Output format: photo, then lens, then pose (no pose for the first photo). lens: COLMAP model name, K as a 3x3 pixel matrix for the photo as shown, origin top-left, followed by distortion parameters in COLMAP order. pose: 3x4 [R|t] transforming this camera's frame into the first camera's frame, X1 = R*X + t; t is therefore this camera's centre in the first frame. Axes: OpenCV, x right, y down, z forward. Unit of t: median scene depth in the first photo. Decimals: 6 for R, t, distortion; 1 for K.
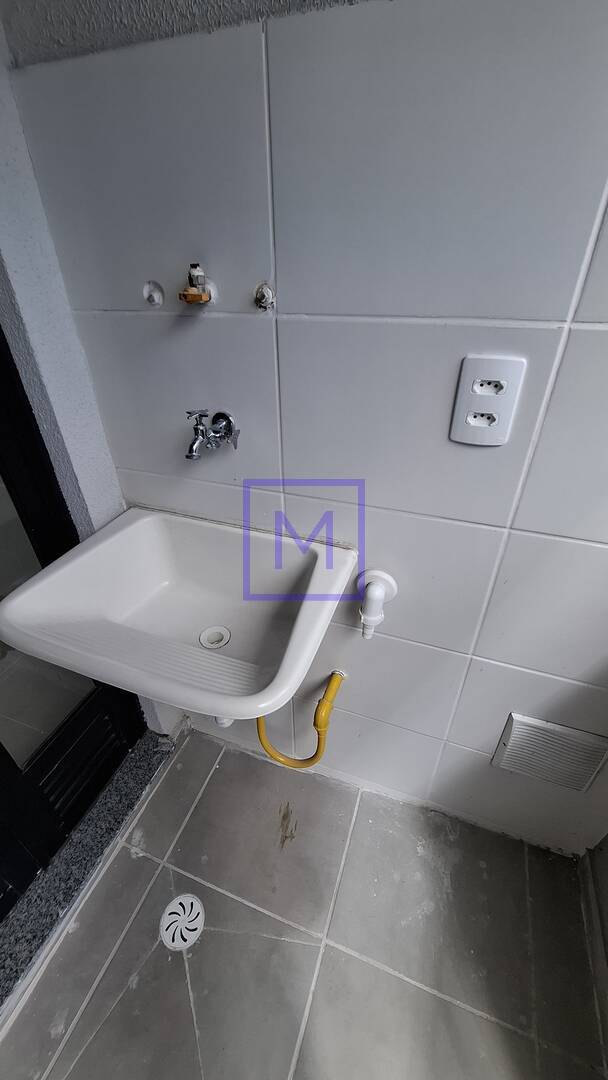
lens RADIAL K [[424.2, 0, 298.0], [0, 424.2, 536.9], [0, 0, 1]] dist [-0.007063, 0.001081]
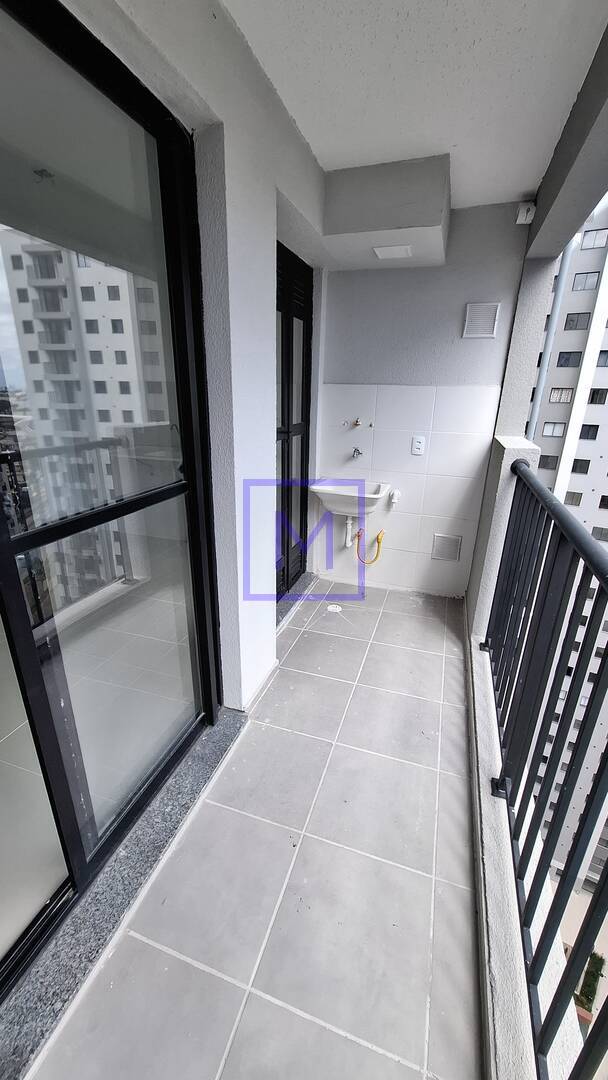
lens RADIAL K [[424.2, 0, 309.3], [0, 424.2, 536.3], [0, 0, 1]] dist [-0.007063, 0.001081]
pose [[0.998268, 0.030321, 0.050422, -0.787312], [-0.016311, 0.966011, -0.257986, 1.510385], [-0.056531, 0.256716, 0.964832, -2.591332]]
